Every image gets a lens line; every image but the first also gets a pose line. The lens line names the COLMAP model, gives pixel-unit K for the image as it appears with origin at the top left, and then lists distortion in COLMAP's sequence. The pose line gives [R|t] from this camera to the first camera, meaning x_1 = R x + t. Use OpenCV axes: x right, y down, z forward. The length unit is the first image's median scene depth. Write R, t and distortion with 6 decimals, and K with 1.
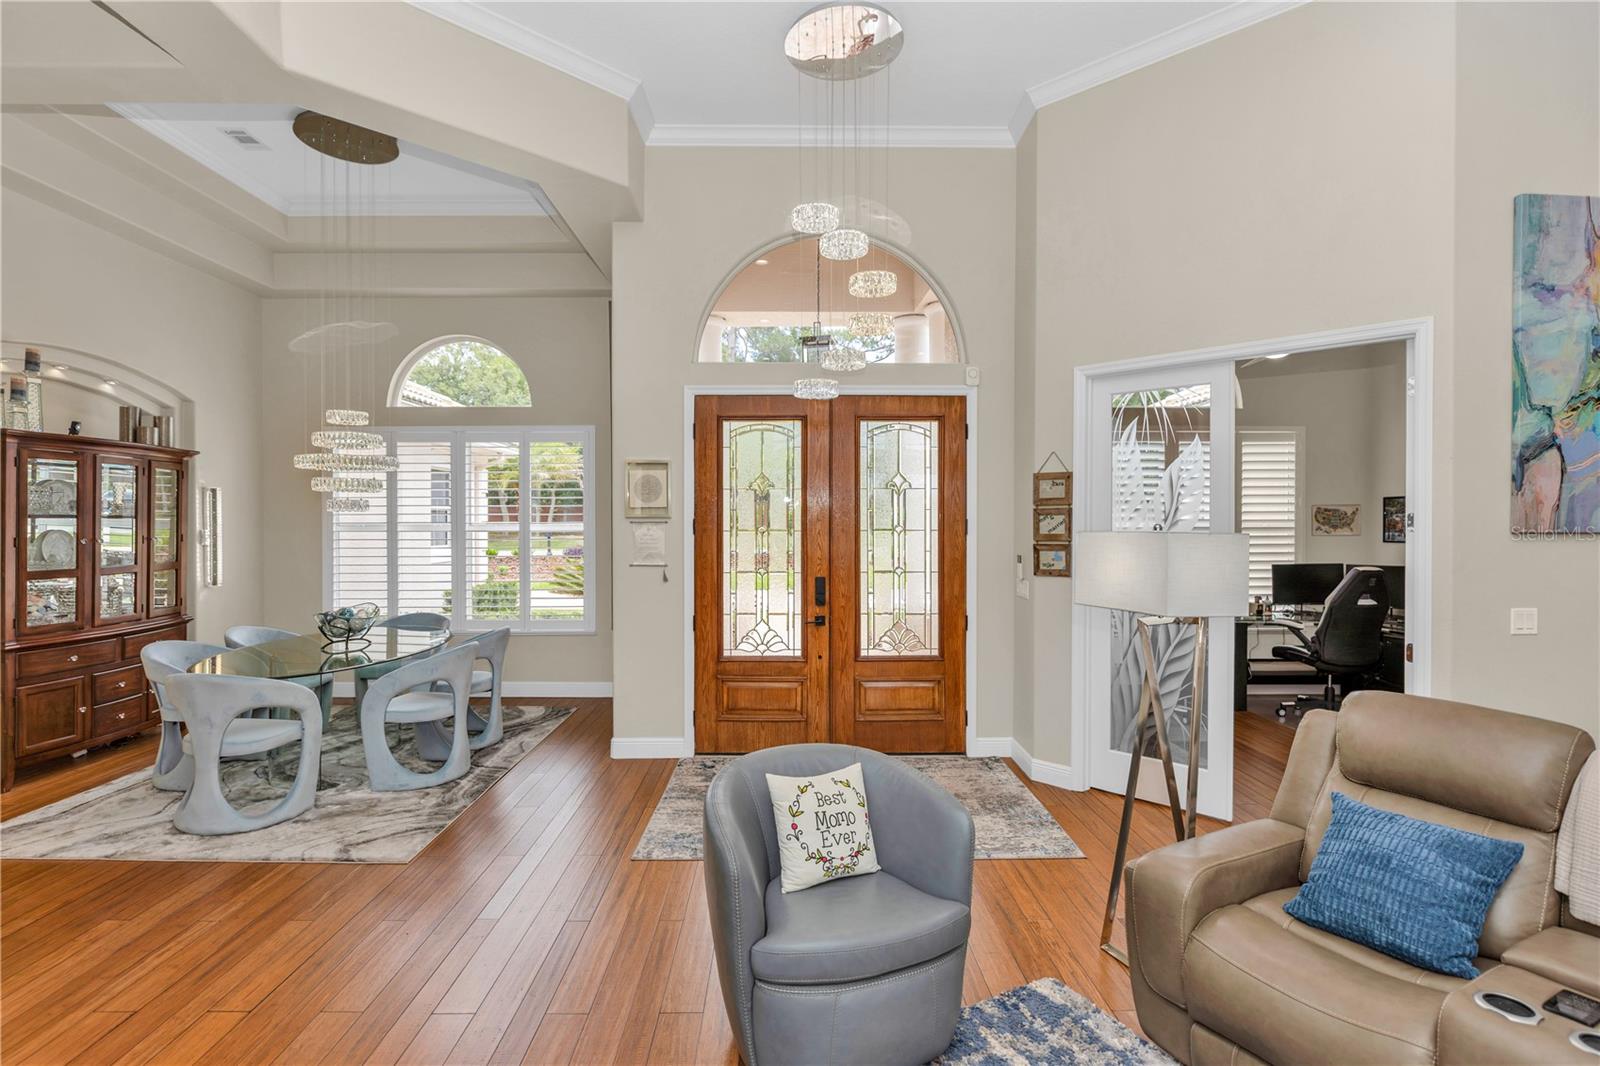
lens RADIAL K [[796.9, 0, 794.2], [0, 796.9, 526.1], [0, 0, 1]] dist [-0.000937, -0.002170]
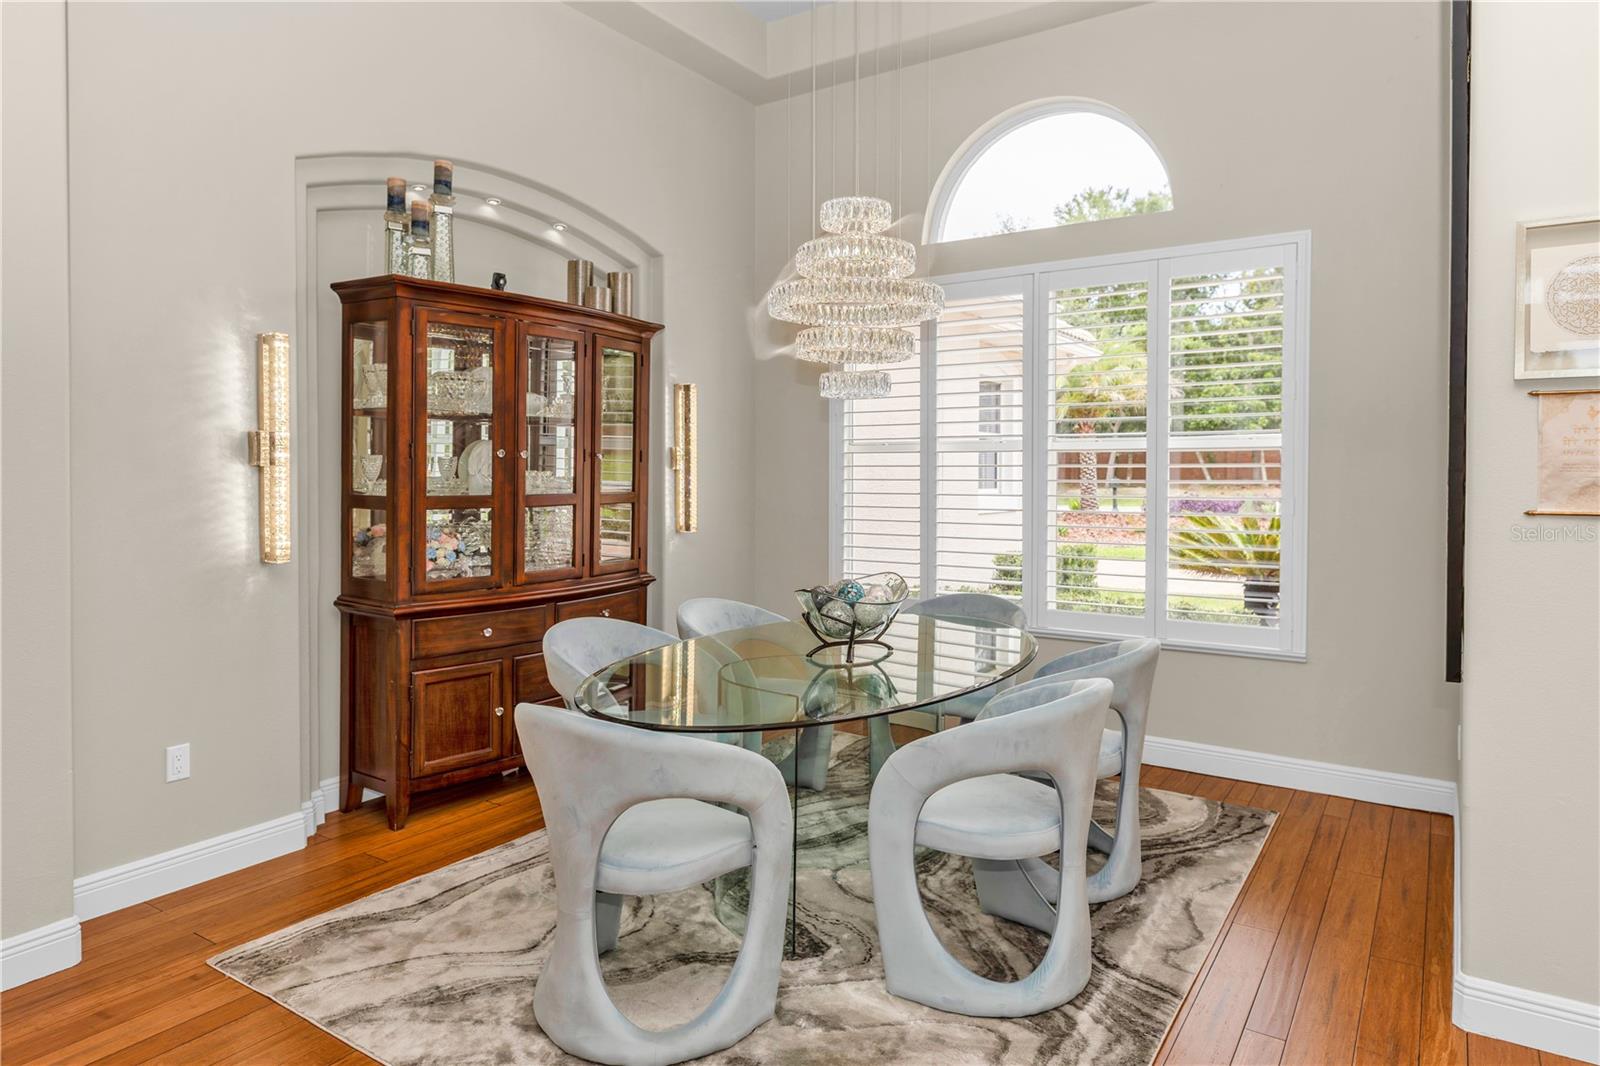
lens RADIAL K [[964.0, 0, 791.7], [0, 964.0, 487.1], [0, 0, 1]] dist [0.008572, 0.000846]
pose [[0.823706, 0.010489, -0.566920, -0.238315], [-0.007103, 0.999941, 0.008180, 0.036994], [0.566973, -0.002711, 0.823732, 0.461452]]
